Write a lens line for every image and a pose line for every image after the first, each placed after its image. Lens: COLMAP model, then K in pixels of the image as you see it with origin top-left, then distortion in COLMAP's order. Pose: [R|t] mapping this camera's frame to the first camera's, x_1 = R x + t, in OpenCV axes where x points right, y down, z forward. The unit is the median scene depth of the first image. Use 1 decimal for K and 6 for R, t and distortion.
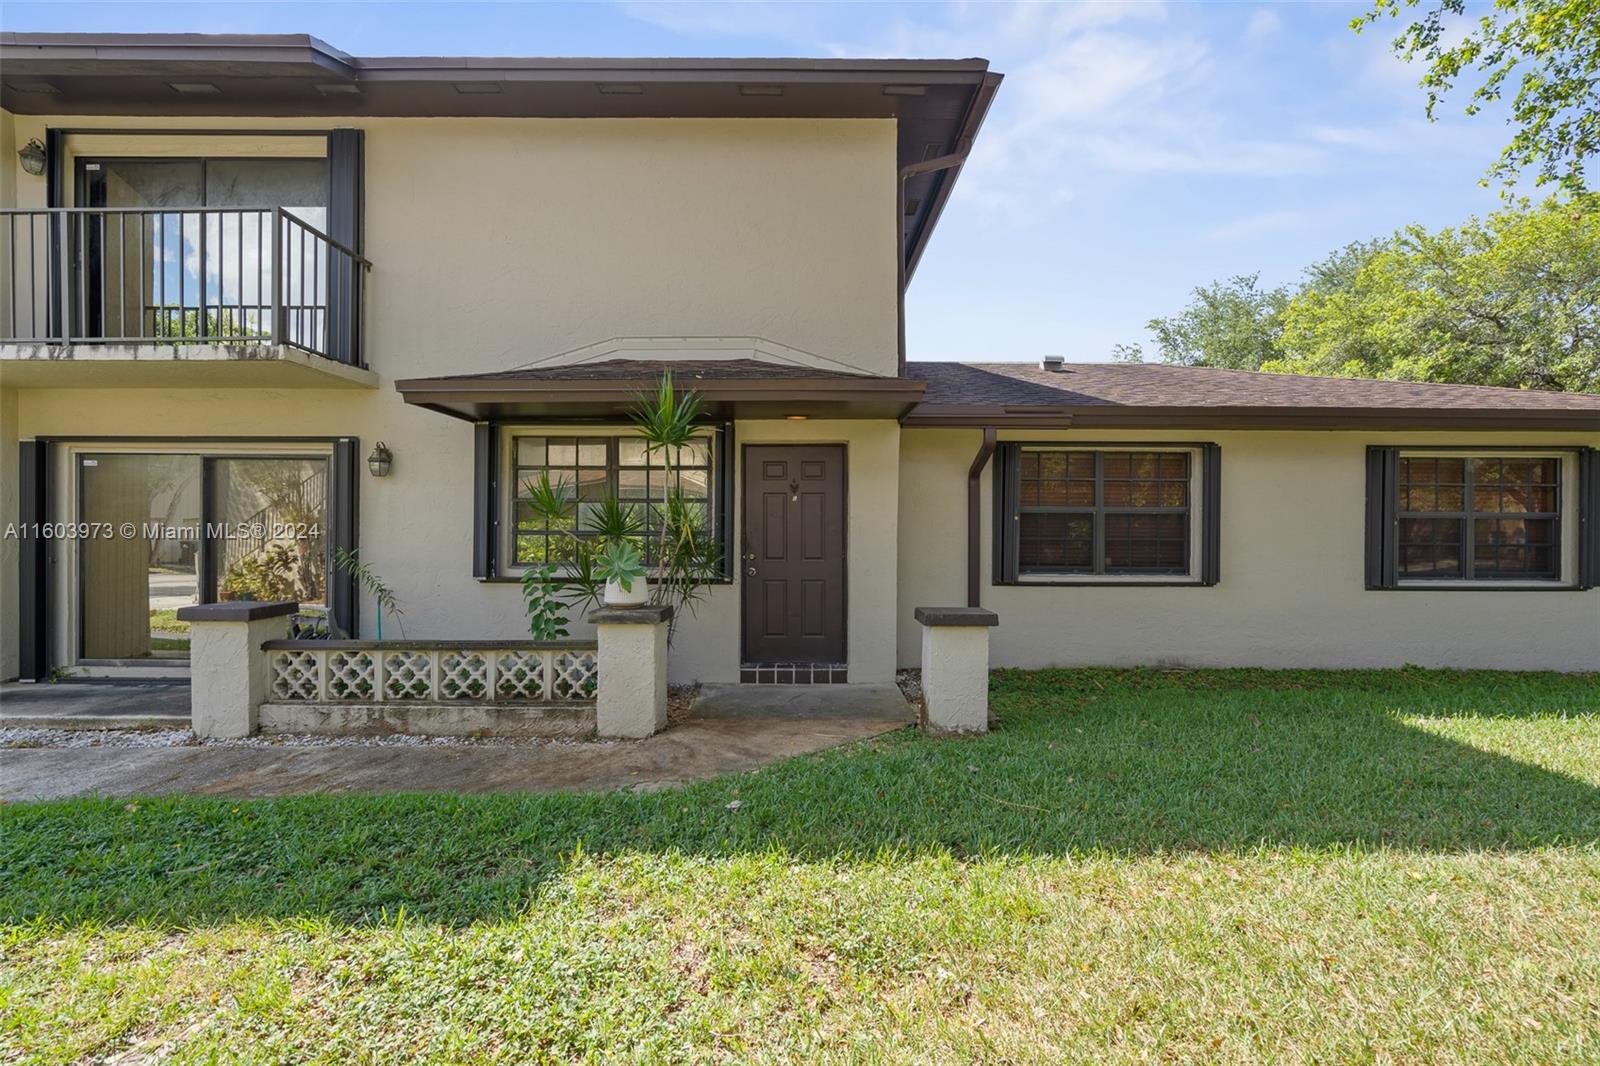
lens RADIAL K [[729.4, 0, 795.1], [0, 729.4, 526.2], [0, 0, 1]] dist [-0.004505, 0.002107]
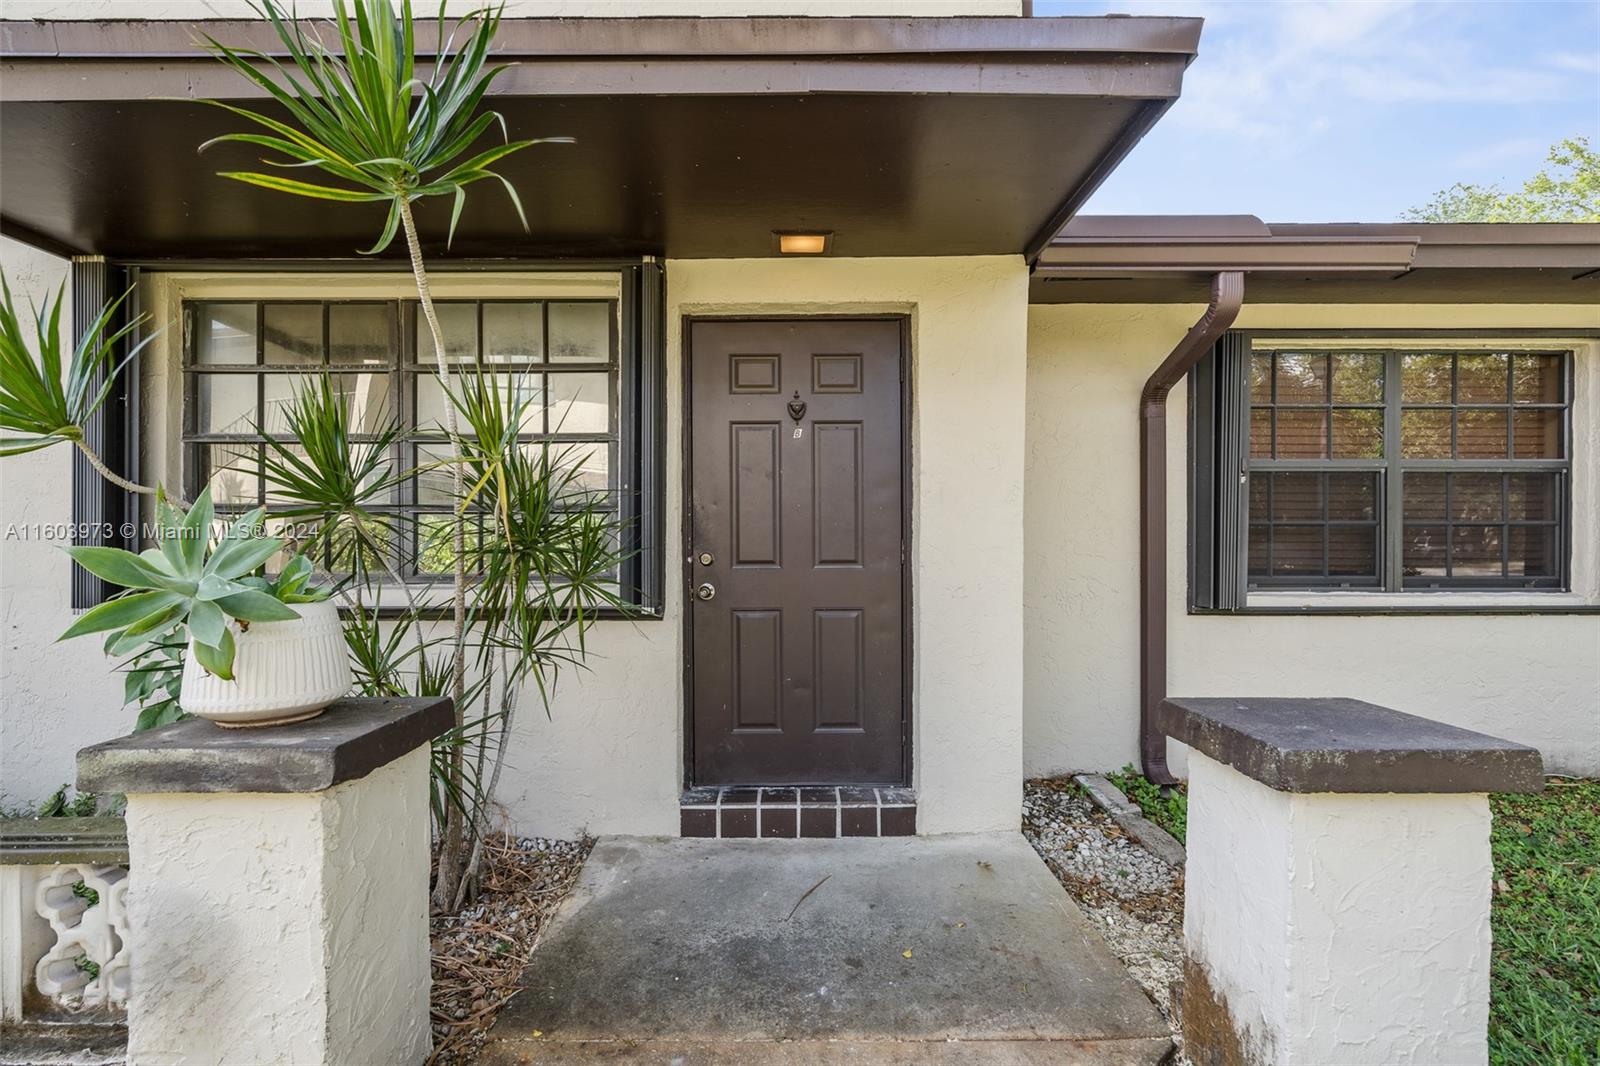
lens RADIAL K [[729.4, 0, 795.1], [0, 729.4, 526.2], [0, 0, 1]] dist [-0.004505, 0.002107]
pose [[0.999975, -0.006979, -0.001170, -0.002149], [0.006954, 0.999768, -0.020368, 0.031790], [0.001311, 0.020359, 0.999792, 0.550858]]
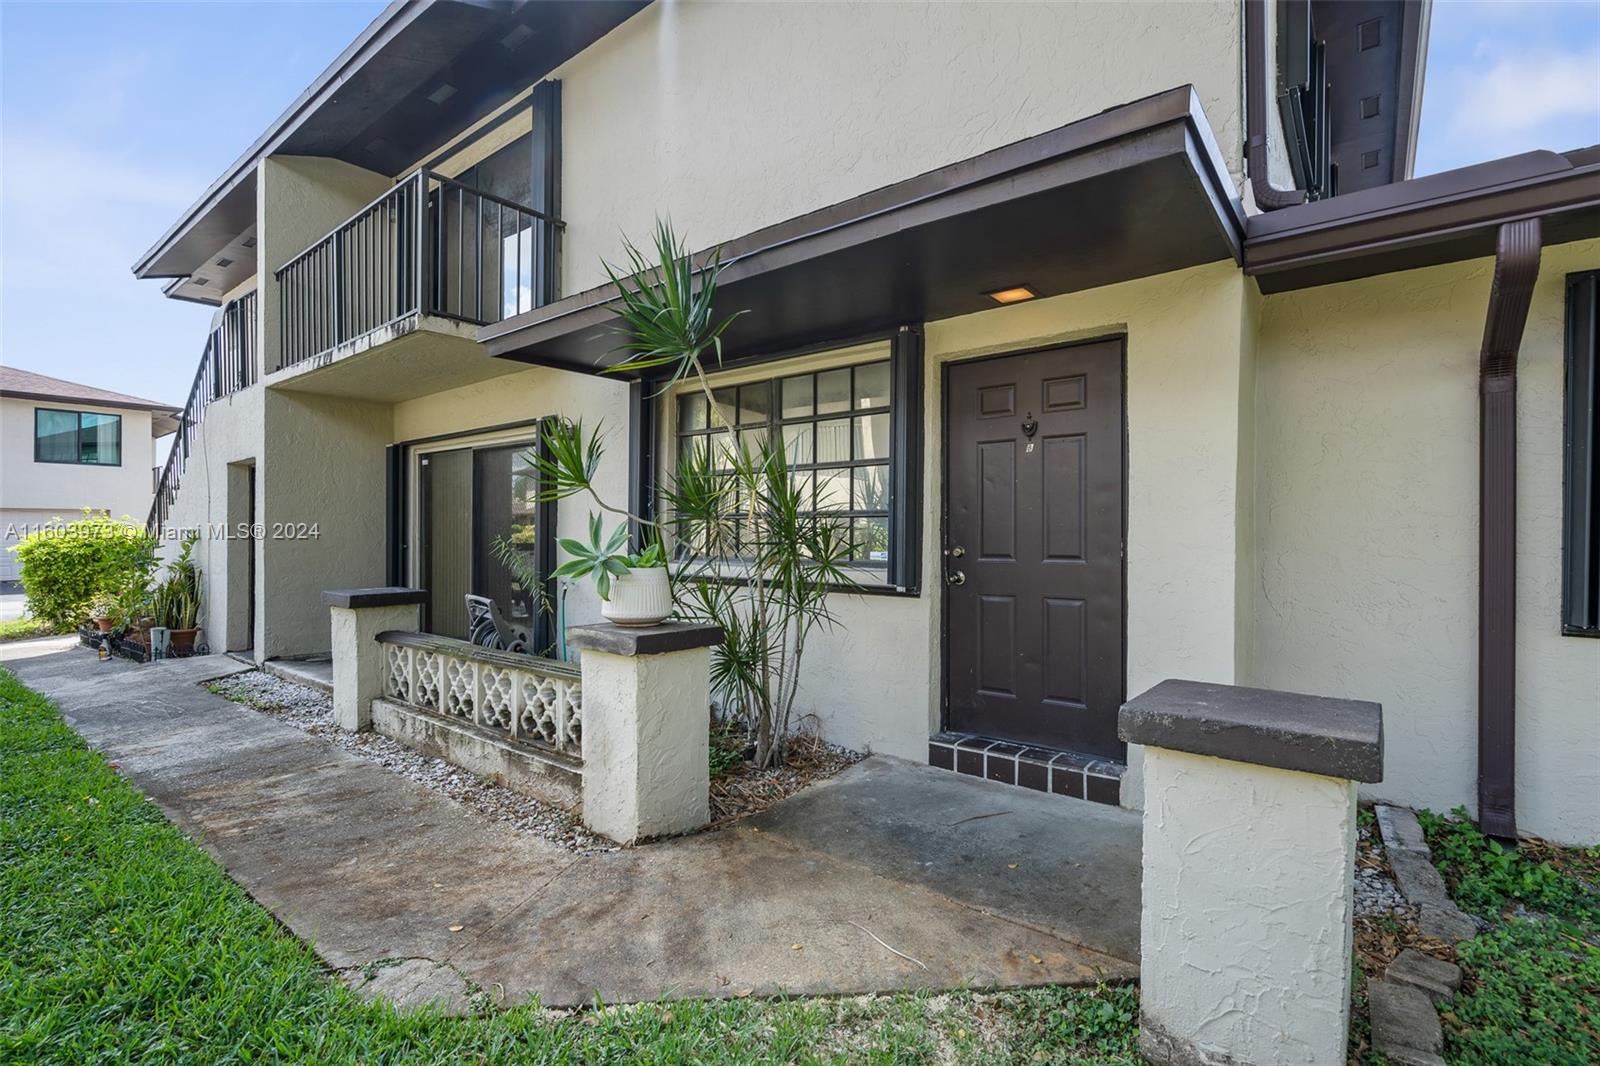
lens RADIAL K [[719.4, 0, 817.9], [0, 719.4, 508.6], [0, 0, 1]] dist [-0.002151, 0.000454]
pose [[0.793356, -0.023533, -0.608303, 0.215942], [-0.001586, 0.999169, -0.040723, 0.031563], [0.608756, 0.033273, 0.792659, 0.483267]]
